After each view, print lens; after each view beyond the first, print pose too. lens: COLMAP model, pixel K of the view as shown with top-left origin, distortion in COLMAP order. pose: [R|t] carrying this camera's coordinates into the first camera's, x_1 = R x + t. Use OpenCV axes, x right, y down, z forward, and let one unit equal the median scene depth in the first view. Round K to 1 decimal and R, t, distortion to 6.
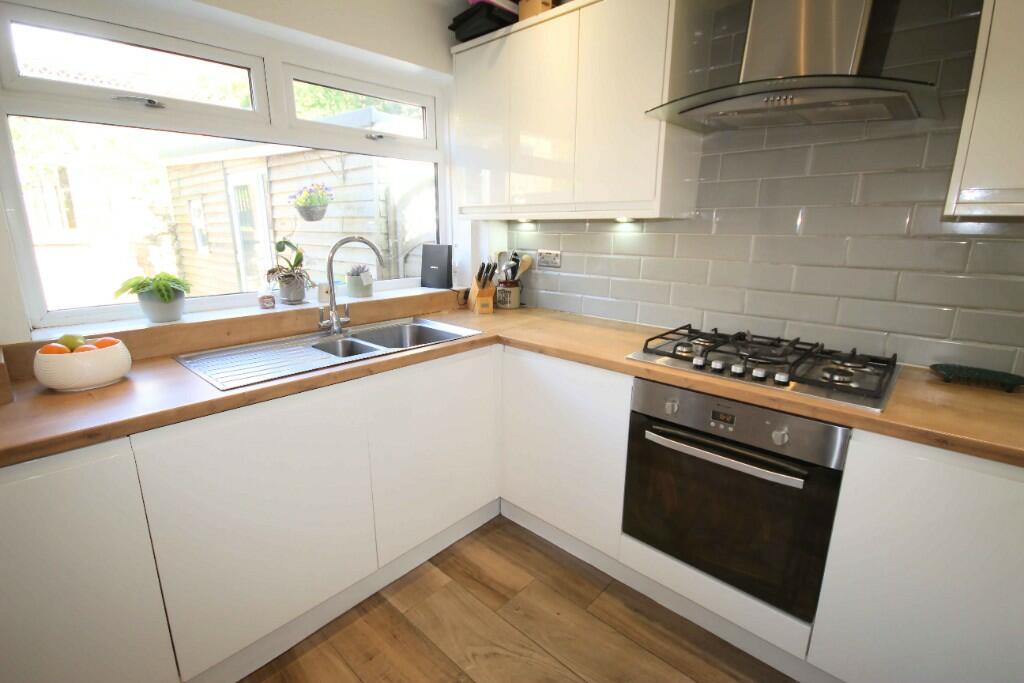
lens RADIAL K [[477.9, 0, 509.2], [0, 477.9, 339.3], [0, 0, 1]] dist [0.002122, 0.000076]
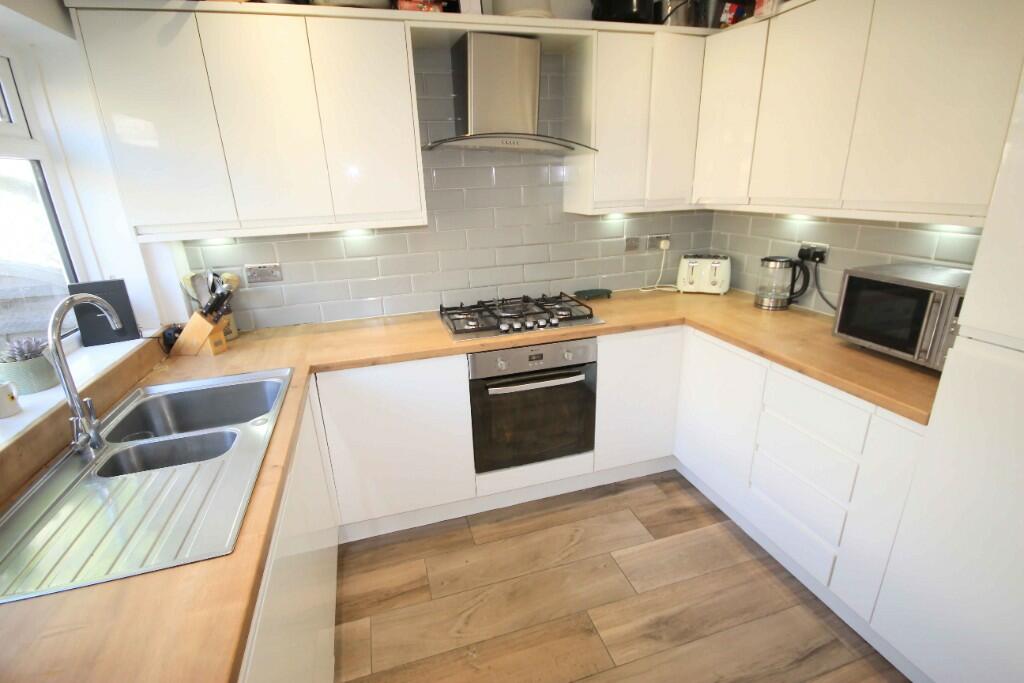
lens RADIAL K [[477.9, 0, 510.1], [0, 477.9, 341.8], [0, 0, 1]] dist [0.002122, 0.000076]
pose [[0.500347, -0.300697, 0.811932, -0.644032], [0.238899, 0.949299, 0.204350, -0.169015], [-0.832214, 0.091724, 0.546815, 0.196696]]
